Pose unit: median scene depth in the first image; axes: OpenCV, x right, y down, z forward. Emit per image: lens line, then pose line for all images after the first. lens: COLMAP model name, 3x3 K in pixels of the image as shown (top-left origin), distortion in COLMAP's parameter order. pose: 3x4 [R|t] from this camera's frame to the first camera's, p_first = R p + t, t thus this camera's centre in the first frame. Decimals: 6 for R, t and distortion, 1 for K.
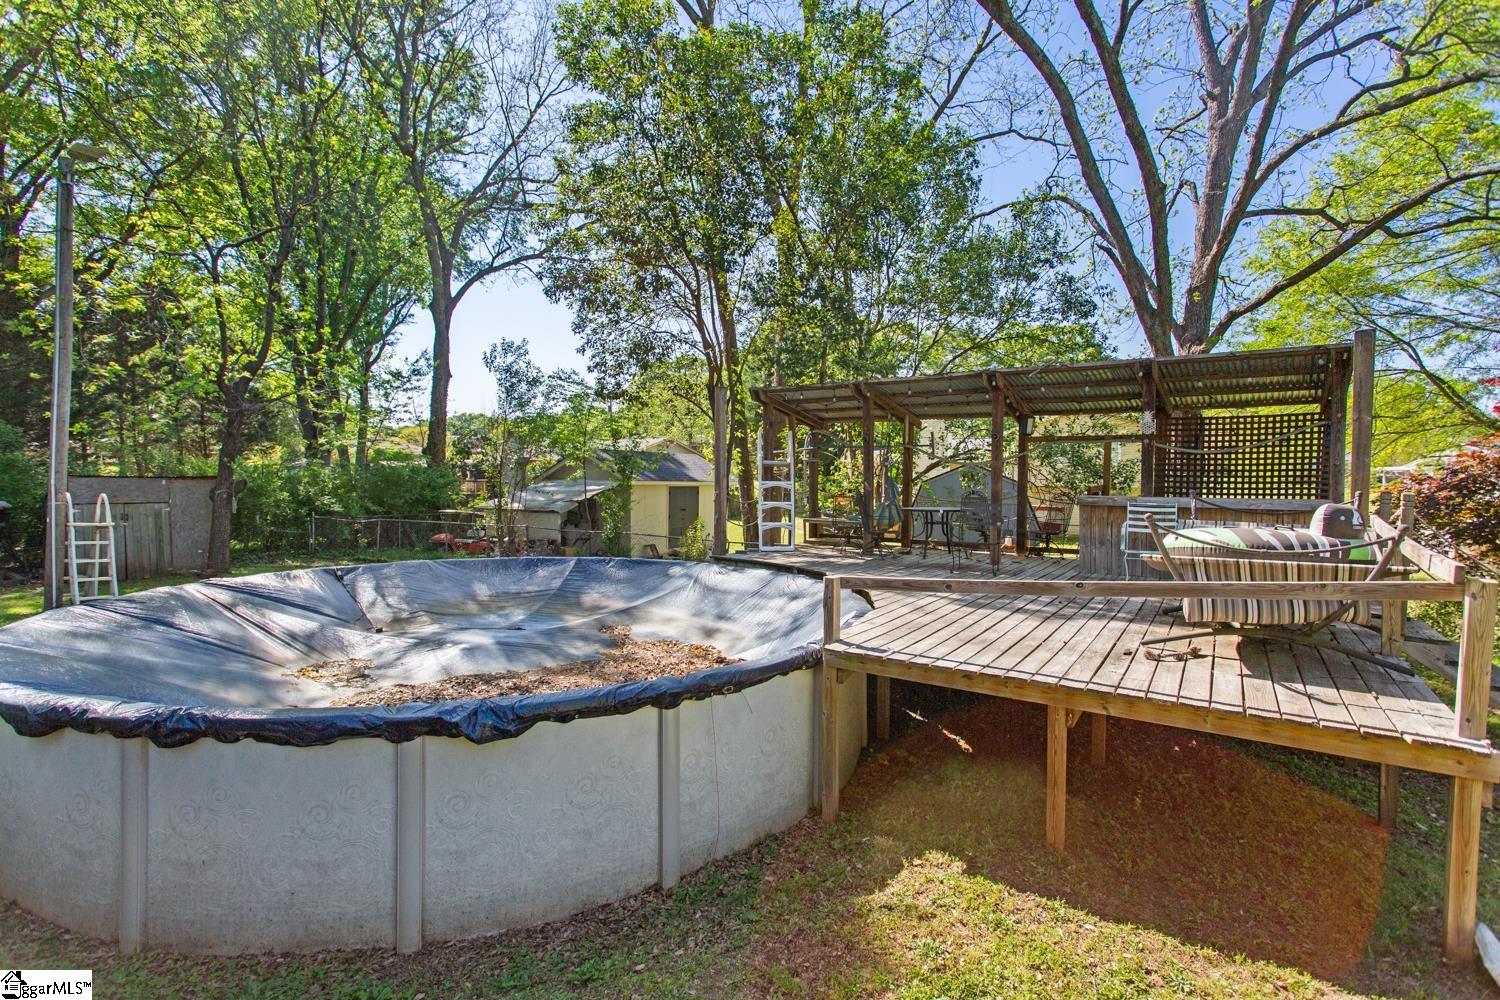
lens RADIAL K [[701.9, 0, 737.6], [0, 701.9, 520.2], [0, 0, 1]] dist [0.001215, 0.000500]
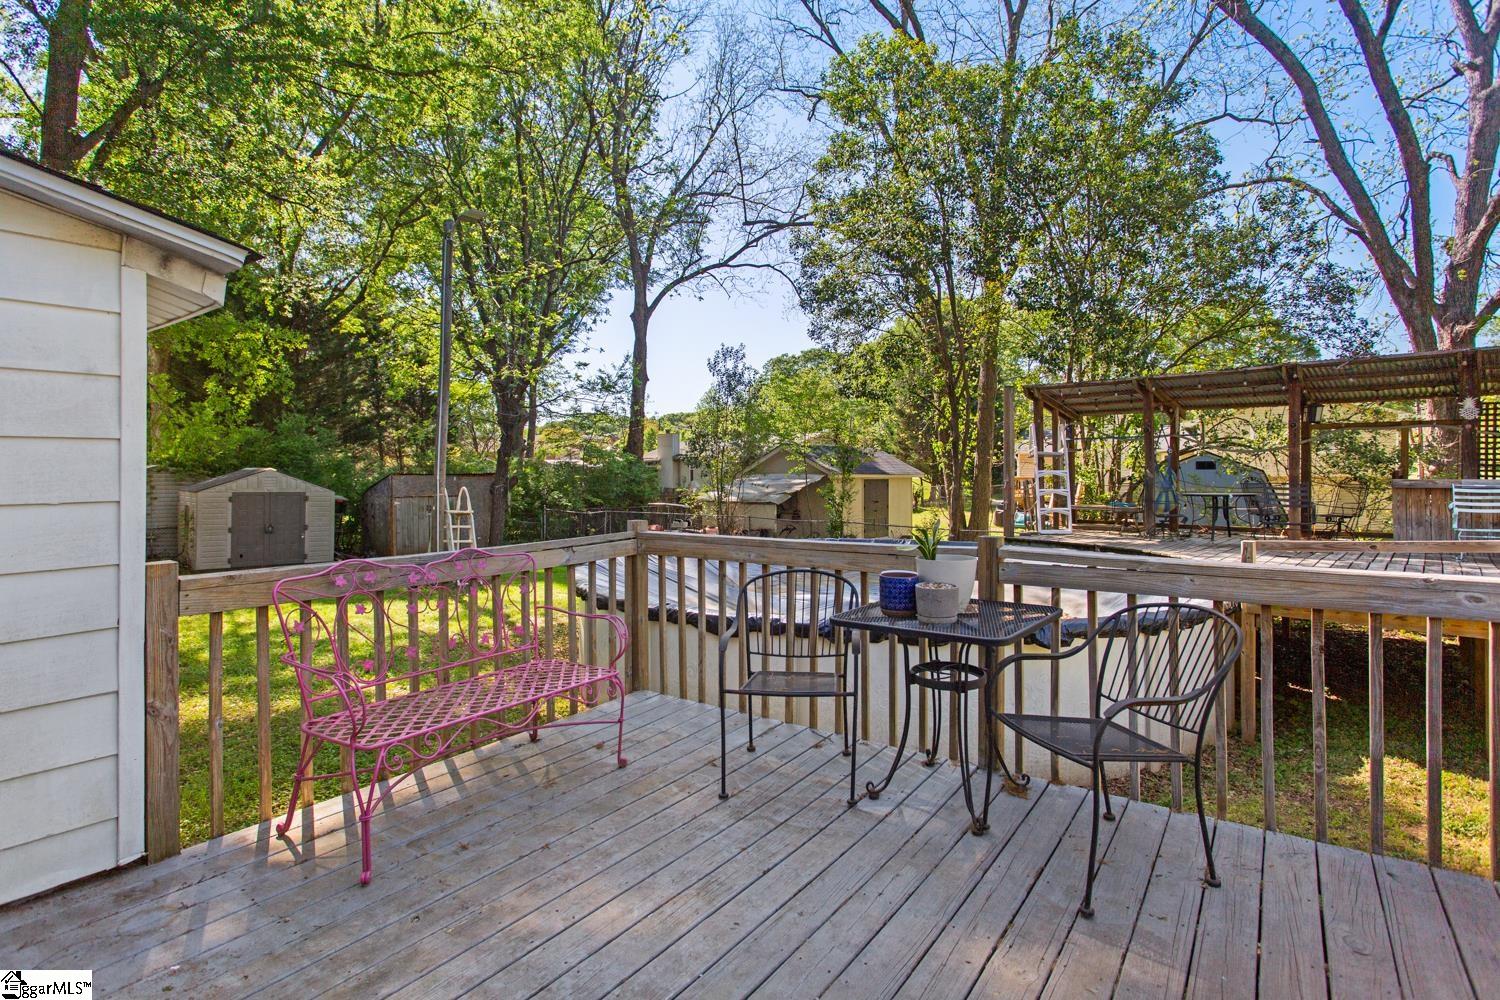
lens RADIAL K [[718.0, 0, 747.8], [0, 718.0, 495.4], [0, 0, 1]] dist [0.003093, 0.000651]
pose [[0.987745, -0.006111, -0.155957, -0.153001], [0.001519, 0.999562, -0.029543, 0.010164], [0.156069, 0.028944, 0.987322, -0.110804]]
